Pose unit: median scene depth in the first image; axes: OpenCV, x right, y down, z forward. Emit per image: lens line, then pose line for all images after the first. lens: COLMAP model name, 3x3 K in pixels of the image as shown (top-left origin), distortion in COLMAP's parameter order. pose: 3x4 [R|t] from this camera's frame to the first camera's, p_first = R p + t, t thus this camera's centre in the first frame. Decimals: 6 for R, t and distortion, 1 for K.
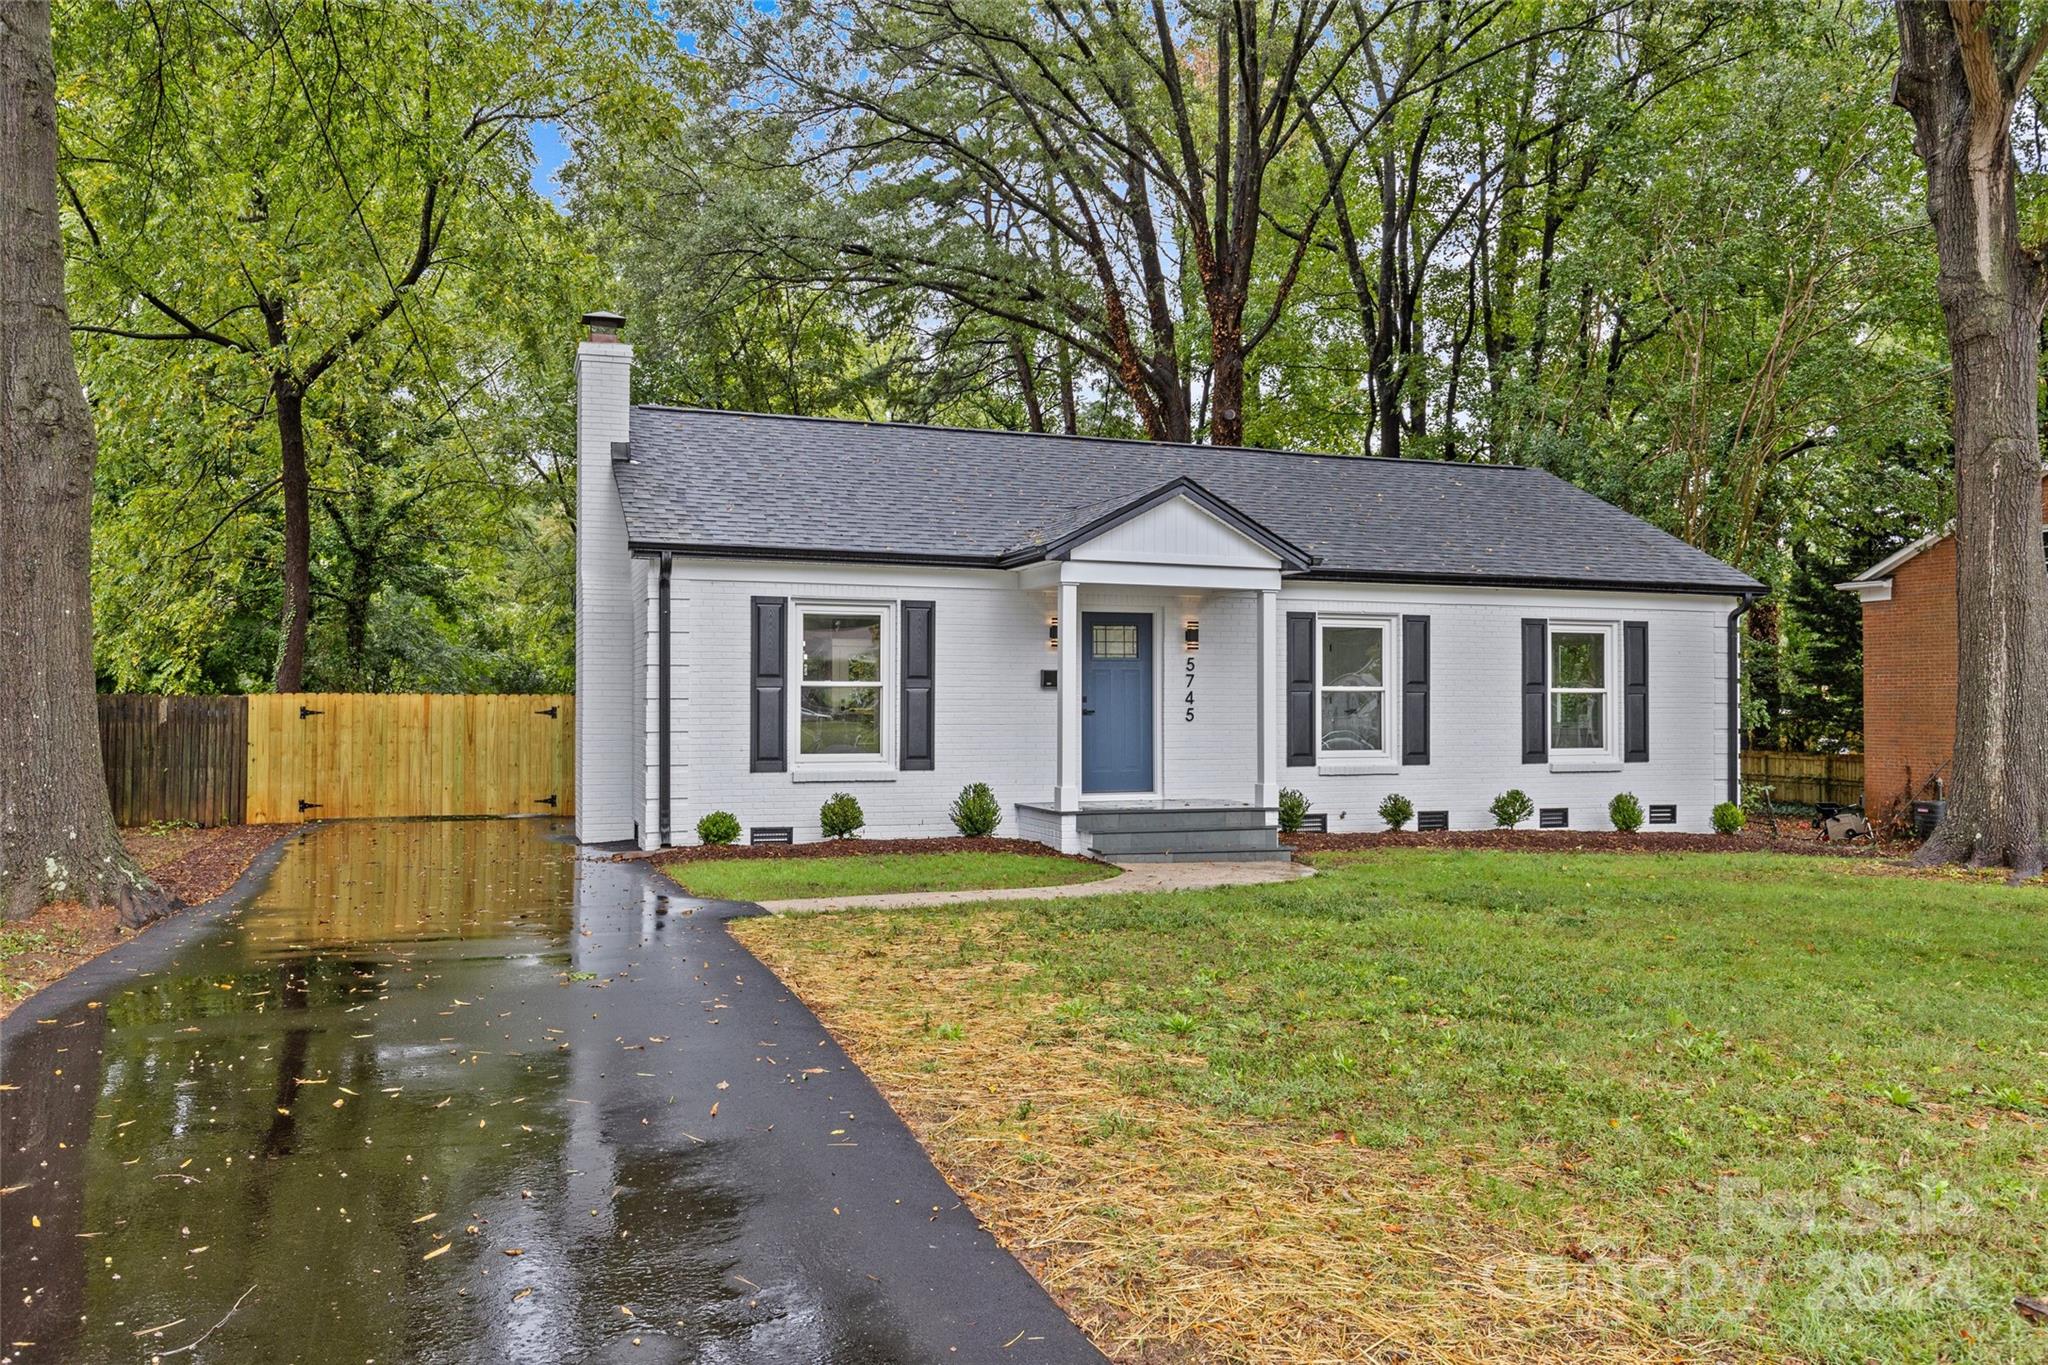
lens RADIAL K [[910.7, 0, 1016.3], [0, 910.7, 681.4], [0, 0, 1]] dist [0.001948, -0.000210]
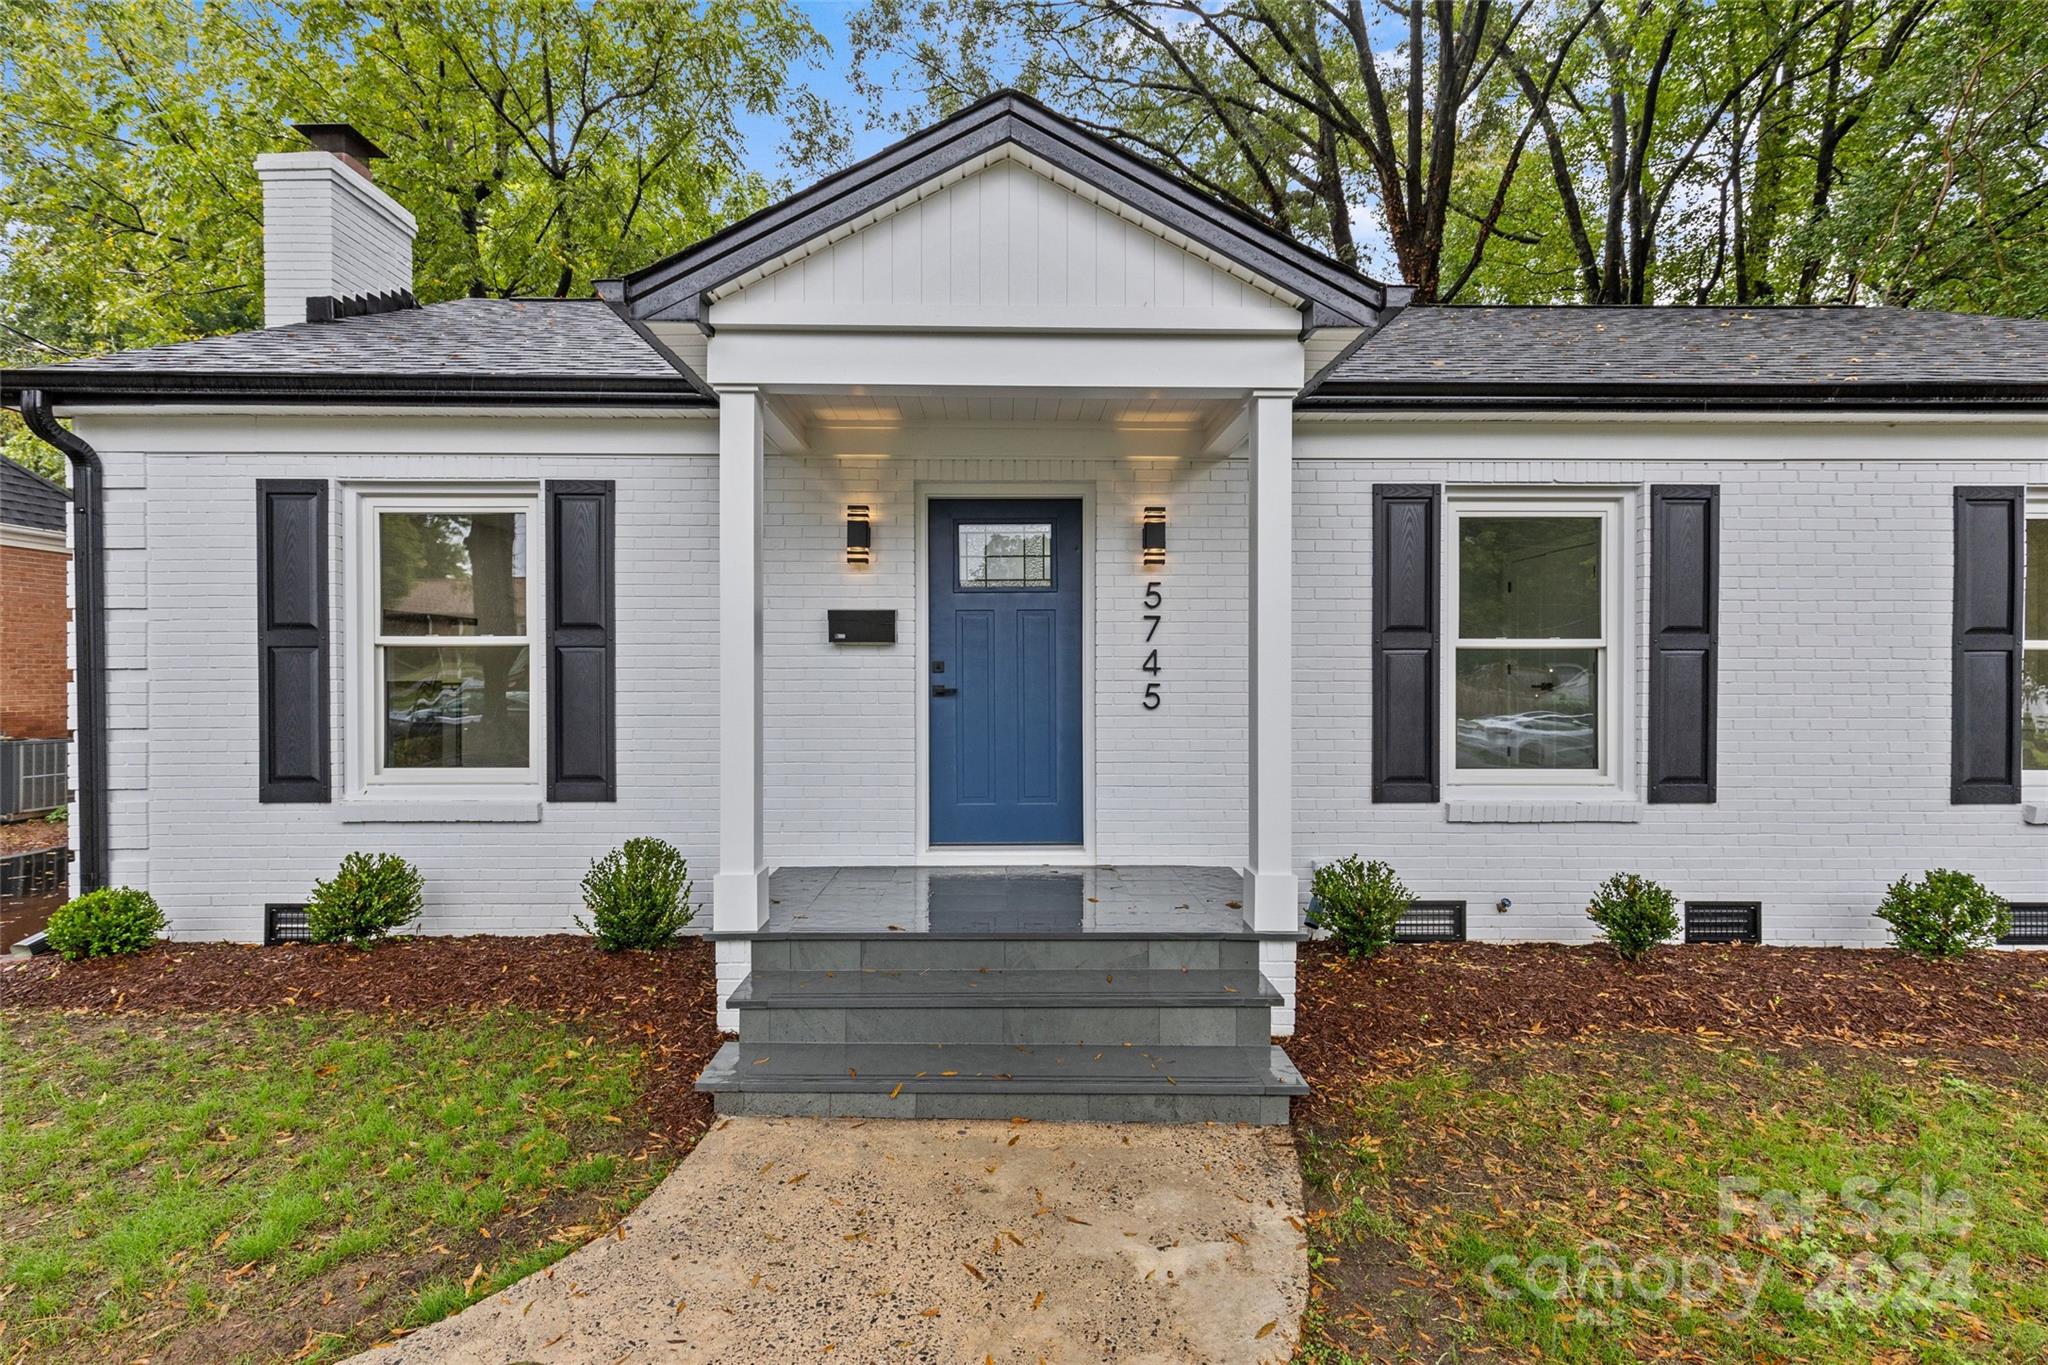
lens RADIAL K [[769.9, 0, 1022.9], [0, 769.9, 667.1], [0, 0, 1]] dist [-0.000737, -0.000155]
pose [[0.964697, -0.001883, -0.263356, 0.221615], [0.007019, 0.999803, 0.018561, 0.011426], [0.263269, -0.019755, 0.964520, 0.544865]]
